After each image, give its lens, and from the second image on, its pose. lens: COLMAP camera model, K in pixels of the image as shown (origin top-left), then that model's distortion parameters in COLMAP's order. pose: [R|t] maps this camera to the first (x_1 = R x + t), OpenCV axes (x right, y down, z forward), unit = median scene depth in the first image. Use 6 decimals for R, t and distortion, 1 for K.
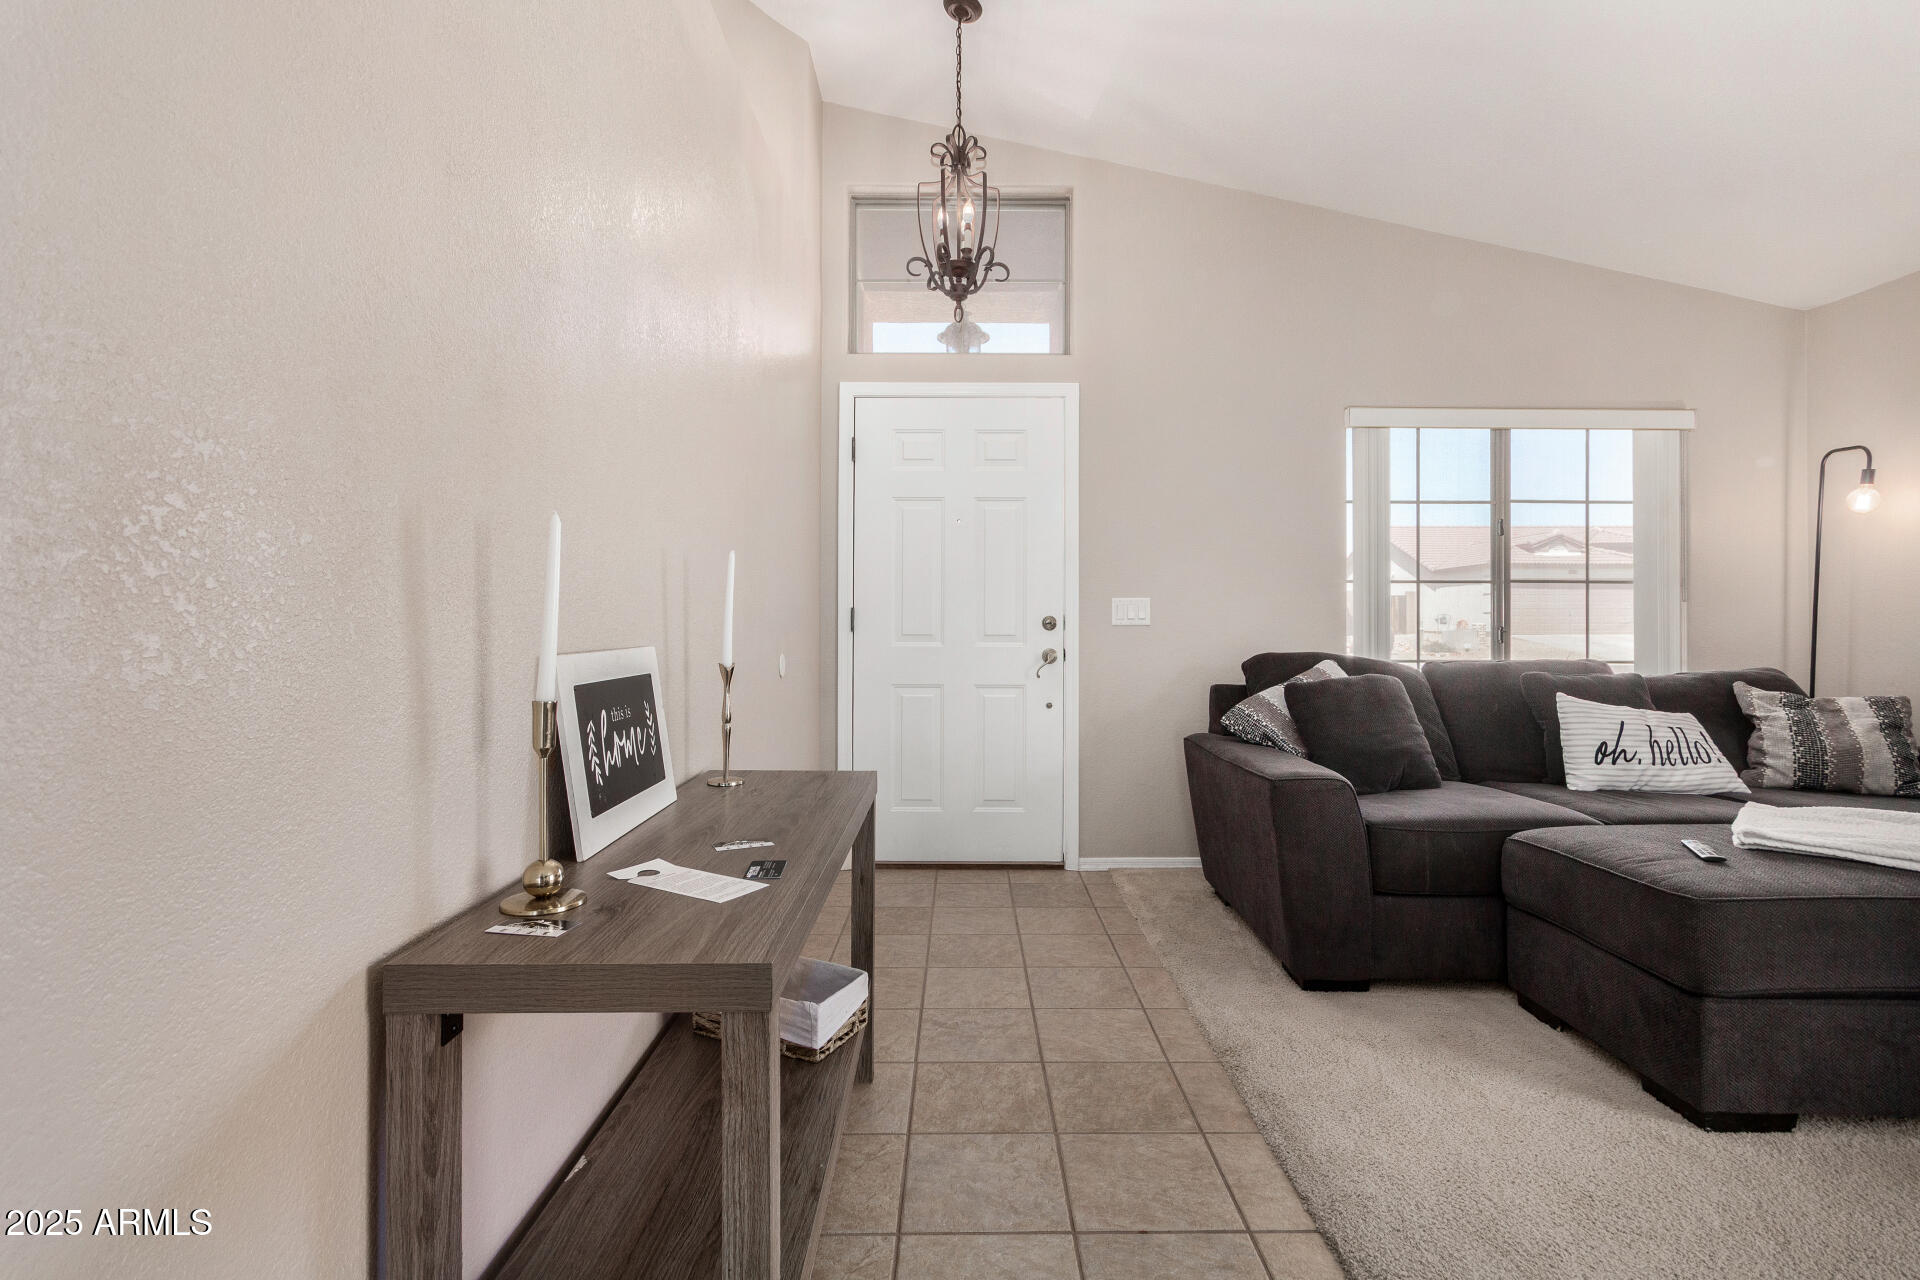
lens RADIAL K [[885.2, 0, 964.9], [0, 885.2, 631.2], [0, 0, 1]] dist [0.001589, 0.000081]
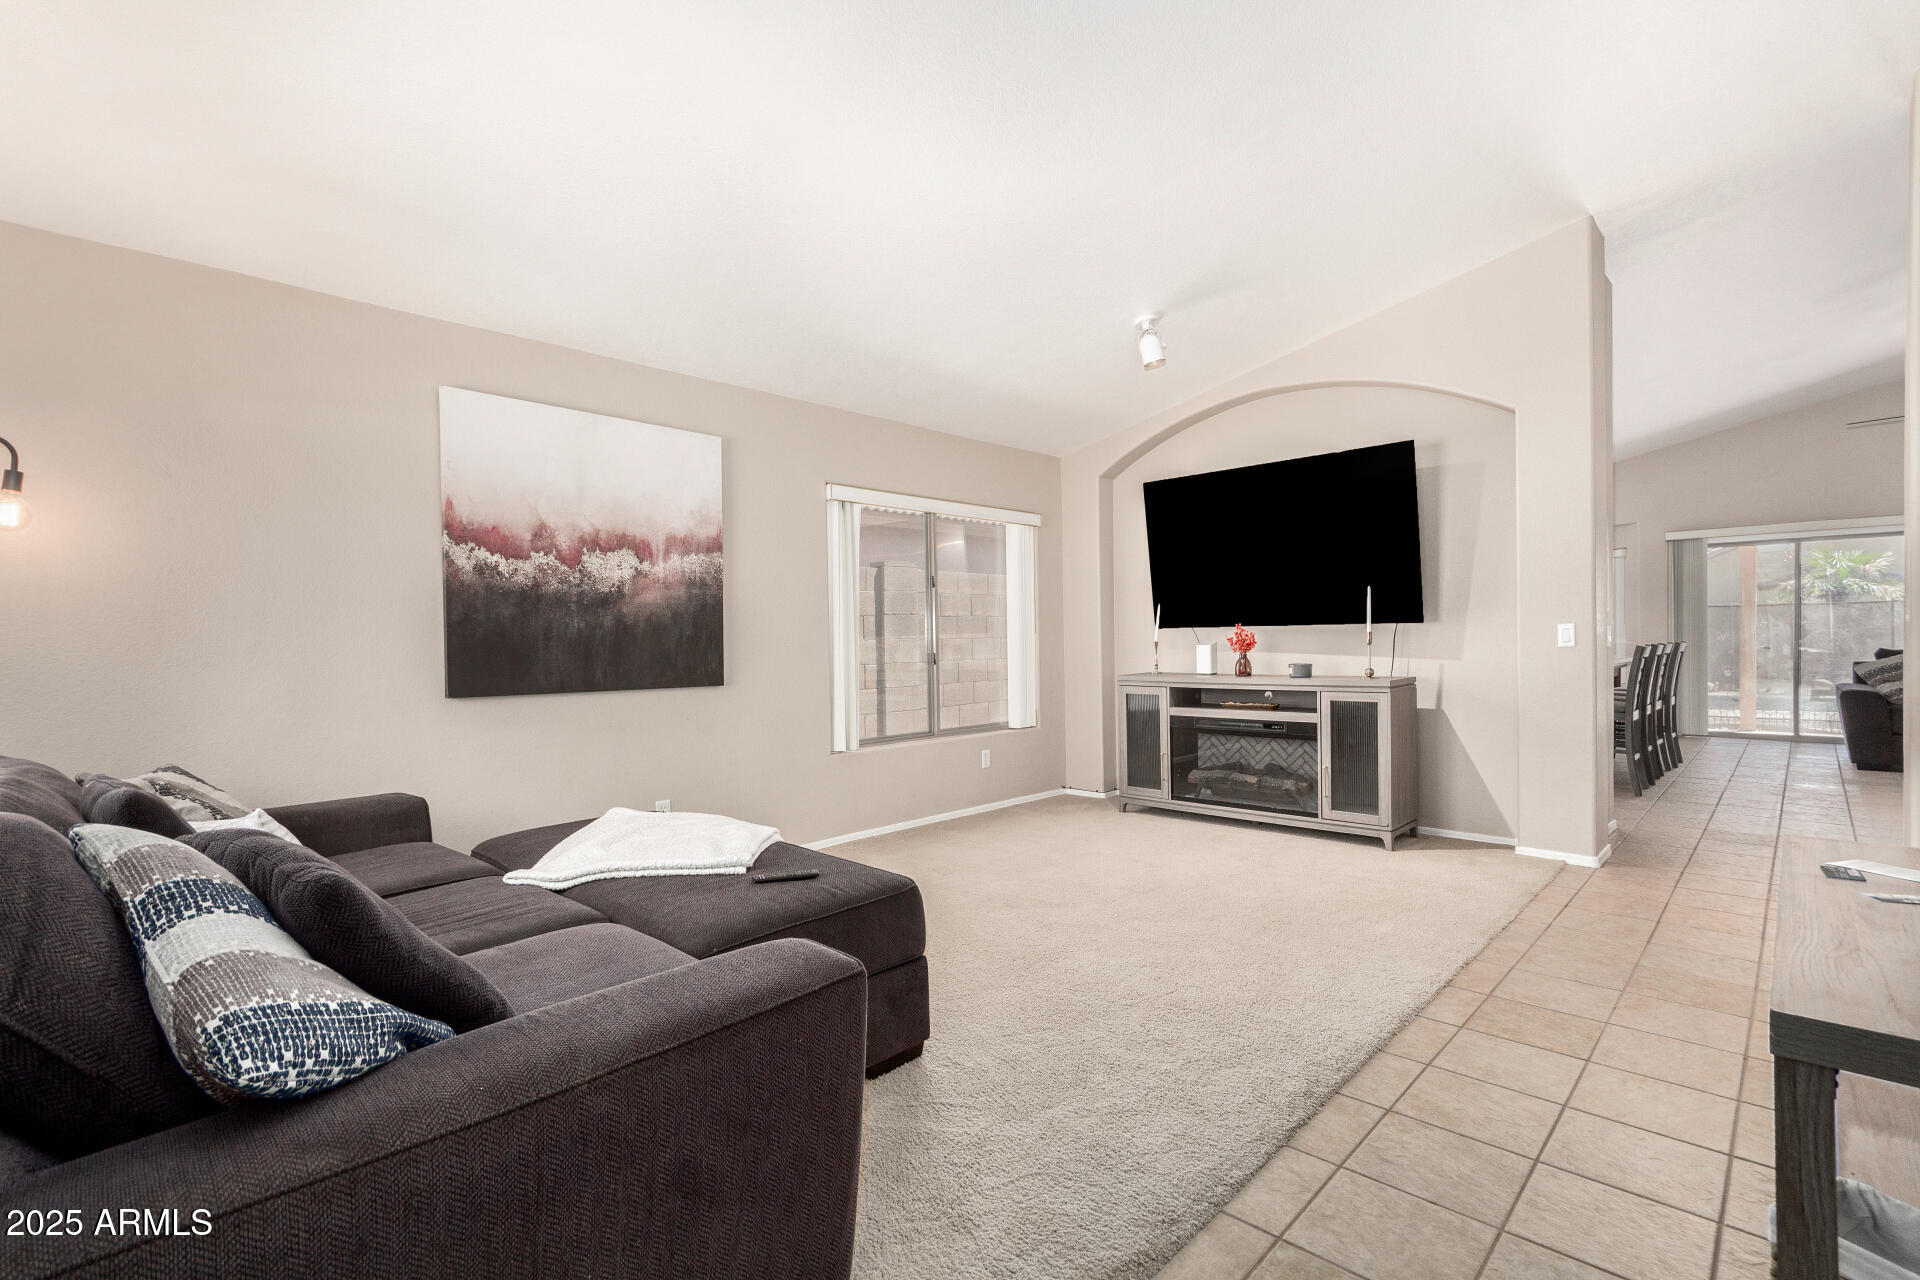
lens RADIAL K [[885.2, 0, 964.9], [0, 885.2, 631.2], [0, 0, 1]] dist [0.001589, 0.000081]
pose [[-0.716751, 0.006172, 0.697302, -0.158173], [0.015341, 0.999858, 0.006919, -0.084835], [-0.697160, 0.015657, -0.716744, 2.039441]]
